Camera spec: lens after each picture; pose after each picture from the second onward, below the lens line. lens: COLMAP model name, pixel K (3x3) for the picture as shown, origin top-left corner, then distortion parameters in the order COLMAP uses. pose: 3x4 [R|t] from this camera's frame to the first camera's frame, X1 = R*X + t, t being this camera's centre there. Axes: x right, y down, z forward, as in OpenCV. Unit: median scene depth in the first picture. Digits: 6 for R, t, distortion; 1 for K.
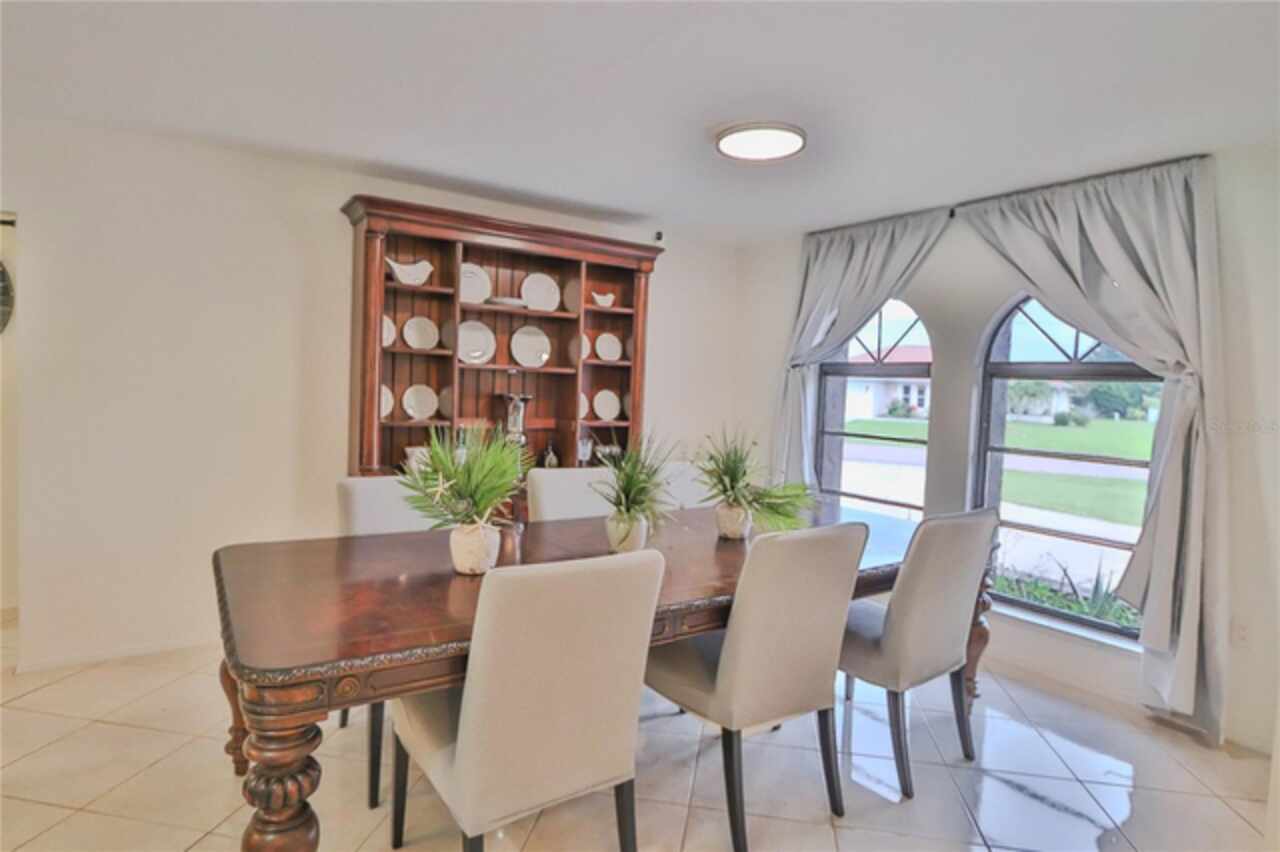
lens RADIAL K [[689.6, 0, 635.8], [0, 689.6, 406.7], [0, 0, 1]] dist [-0.002235, -0.000145]
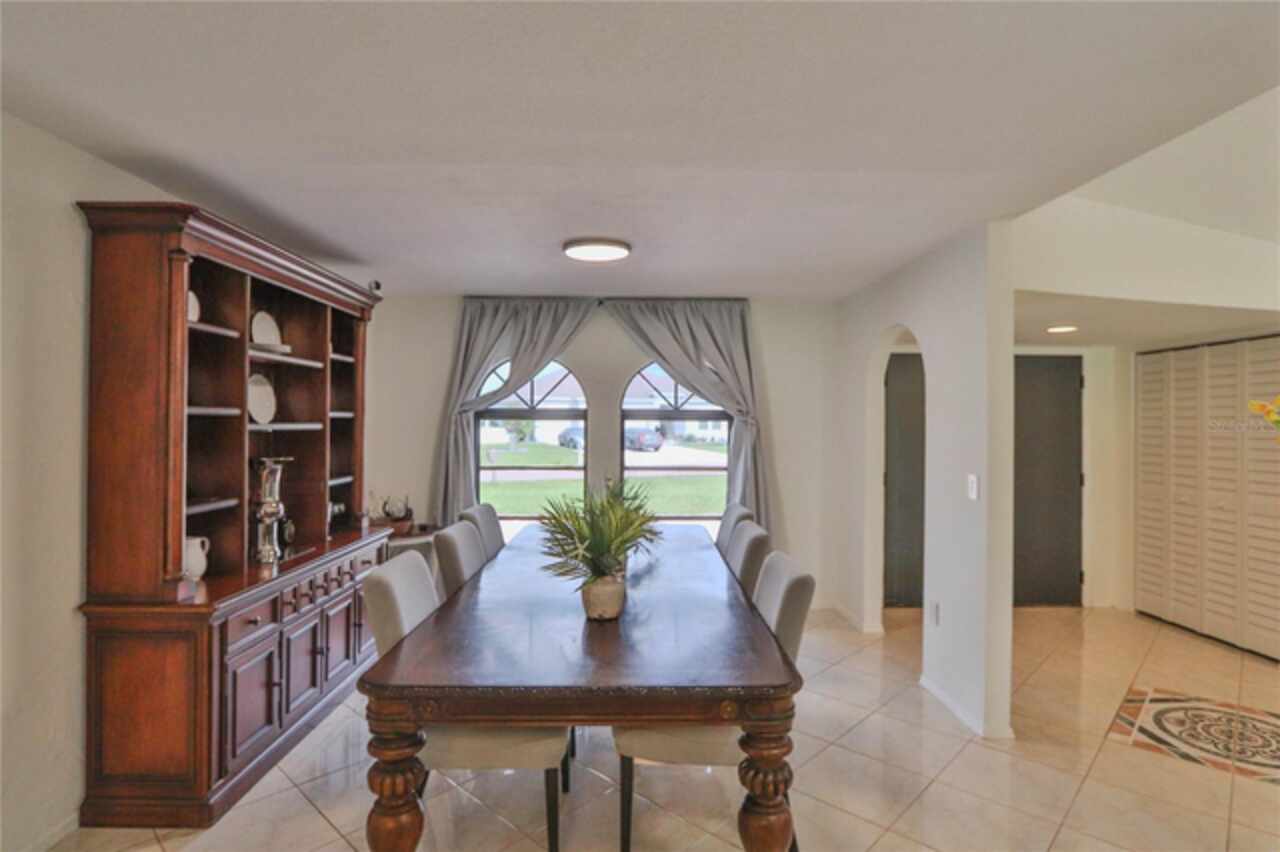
lens RADIAL K [[689.6, 0, 635.8], [0, 689.6, 406.7], [0, 0, 1]] dist [-0.002235, -0.000145]
pose [[0.544586, -0.020669, 0.838450, -0.631812], [0.043996, 0.999024, -0.003949, -0.056571], [-0.837550, 0.039039, 0.544964, 0.168335]]
